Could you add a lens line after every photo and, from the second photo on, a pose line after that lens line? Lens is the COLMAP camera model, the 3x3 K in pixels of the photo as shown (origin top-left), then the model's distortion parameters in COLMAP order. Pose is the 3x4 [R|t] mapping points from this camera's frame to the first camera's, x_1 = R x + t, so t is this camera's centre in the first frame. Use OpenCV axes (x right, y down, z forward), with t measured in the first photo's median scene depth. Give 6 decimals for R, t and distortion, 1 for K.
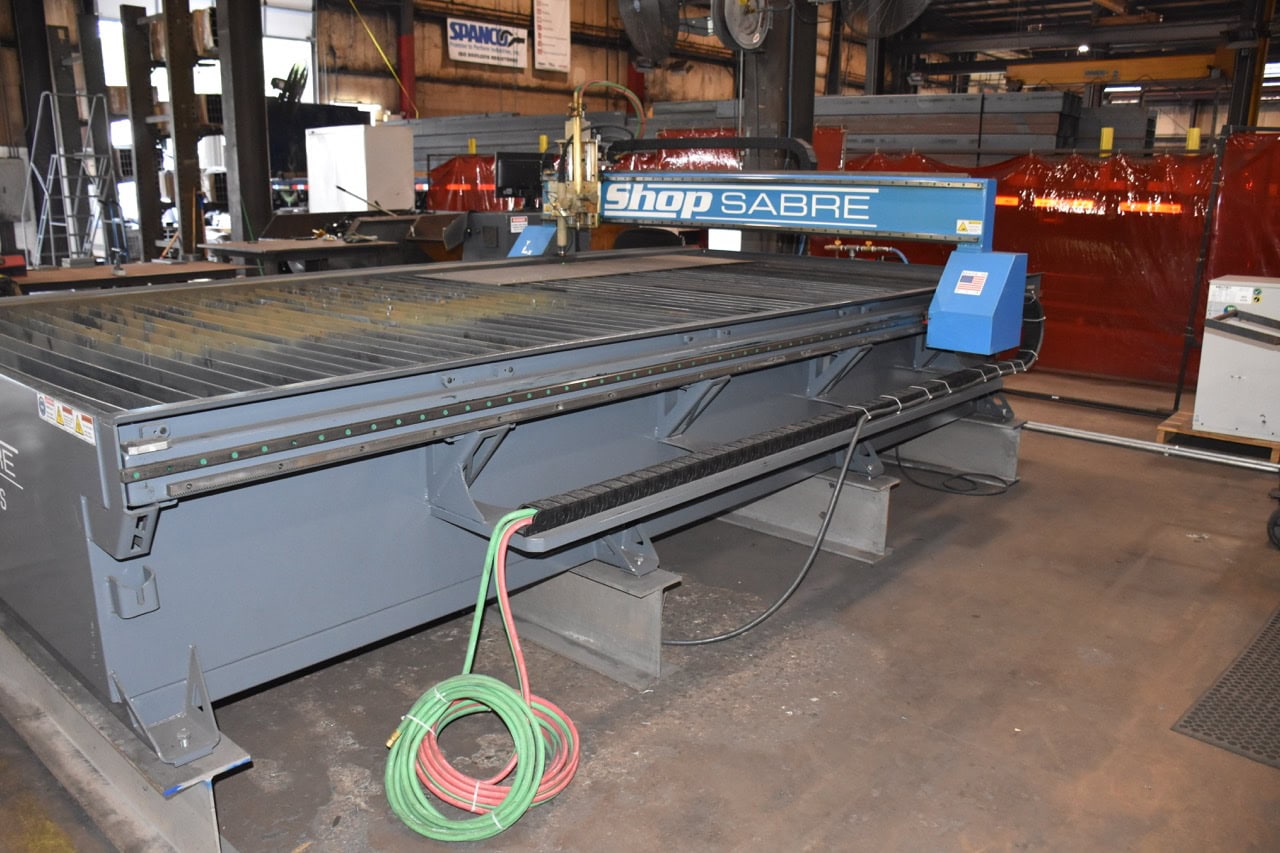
lens RADIAL K [[983.7, 0, 640.0], [0, 983.7, 426.5], [0, 0, 1]] dist [-0.137711, 0.094464]
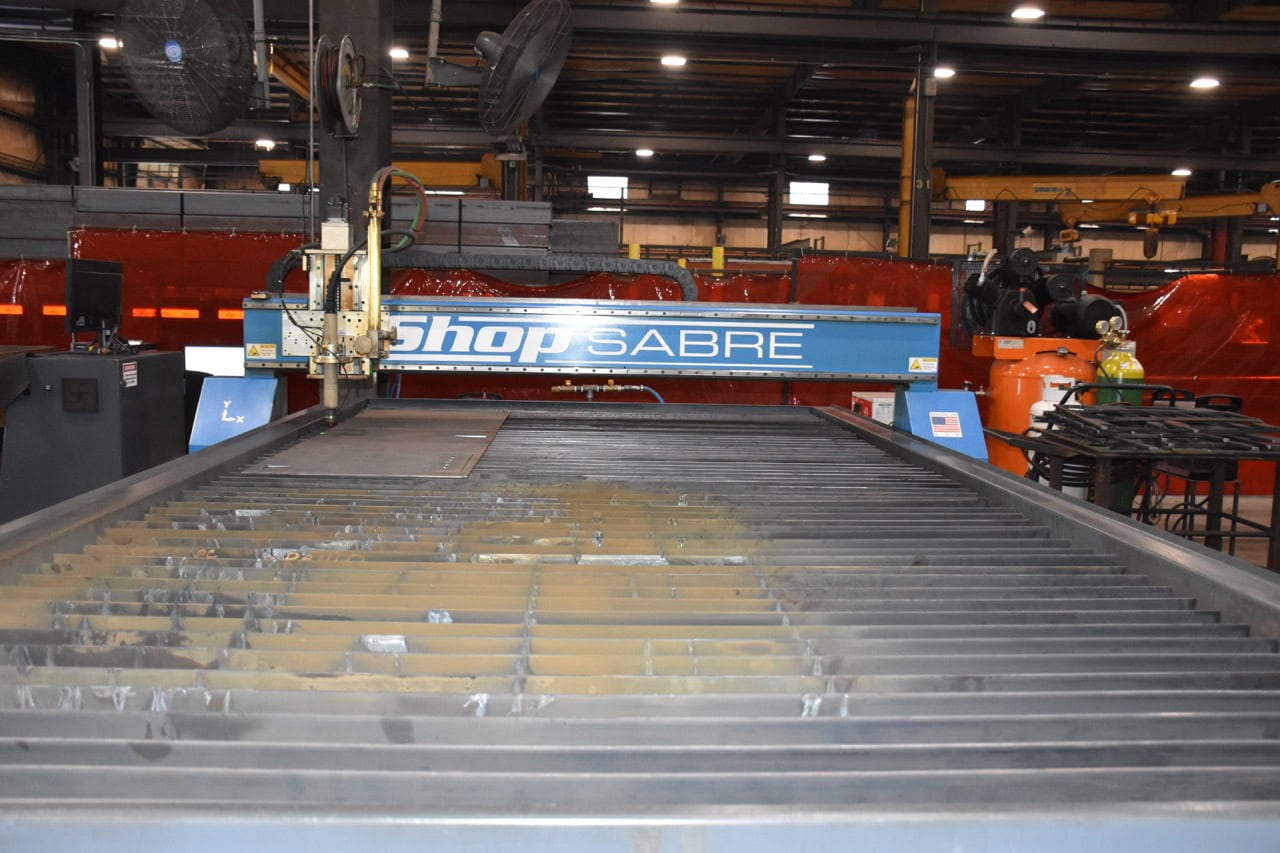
lens RADIAL K [[1145.2, 0, 640.0], [0, 1145.2, 426.5], [0, 0, 1]] dist [-0.069818, 0.011448]
pose [[0.711185, -0.066916, 0.699813, -0.484916], [0.155978, 0.985668, -0.064263, -0.092733], [-0.685483, 0.154858, 0.711430, 0.319919]]
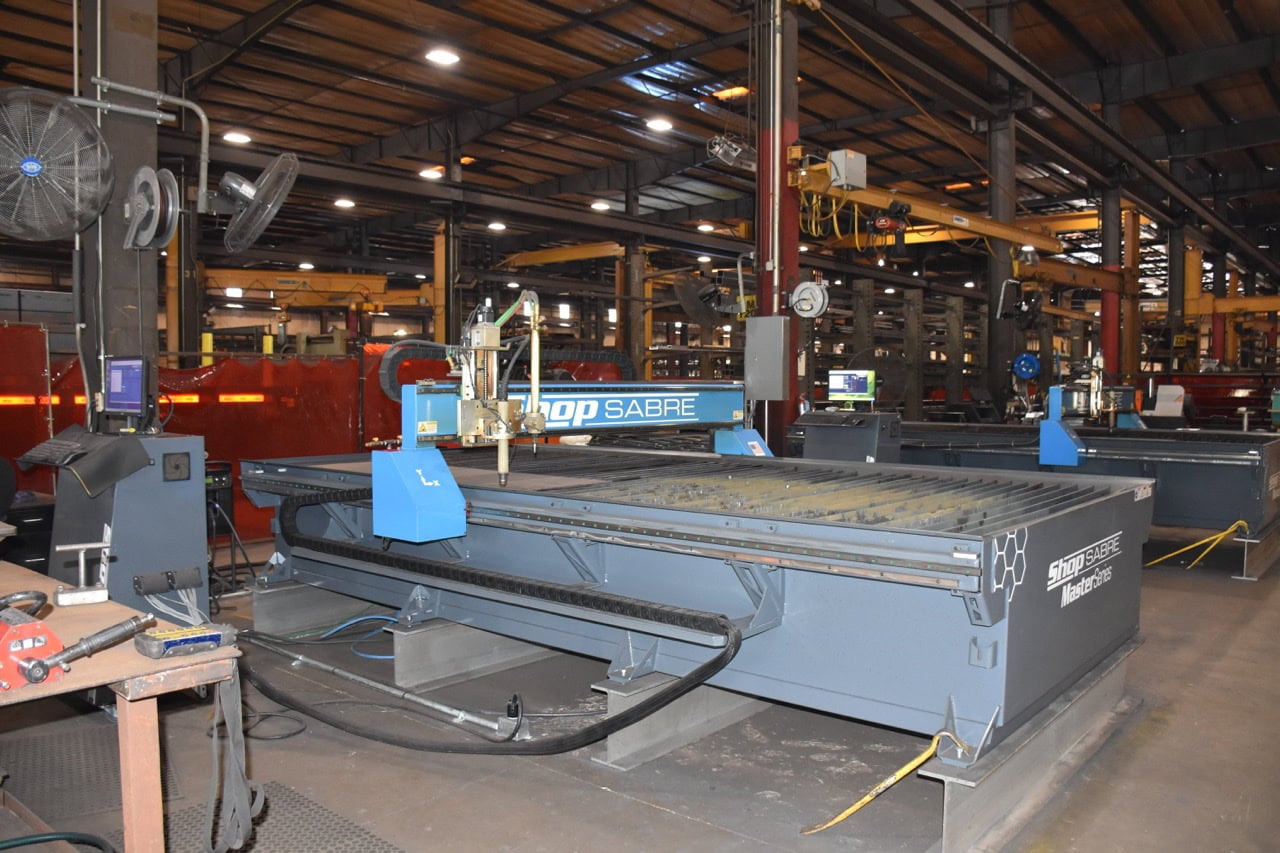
lens RADIAL K [[983.7, 0, 640.0], [0, 983.7, 426.5], [0, 0, 1]] dist [-0.137711, 0.094464]
pose [[-0.028975, -0.052065, 0.998223, -0.975024], [0.242831, 0.968360, 0.057556, -0.247686], [-0.969636, 0.244068, -0.015415, 0.916813]]
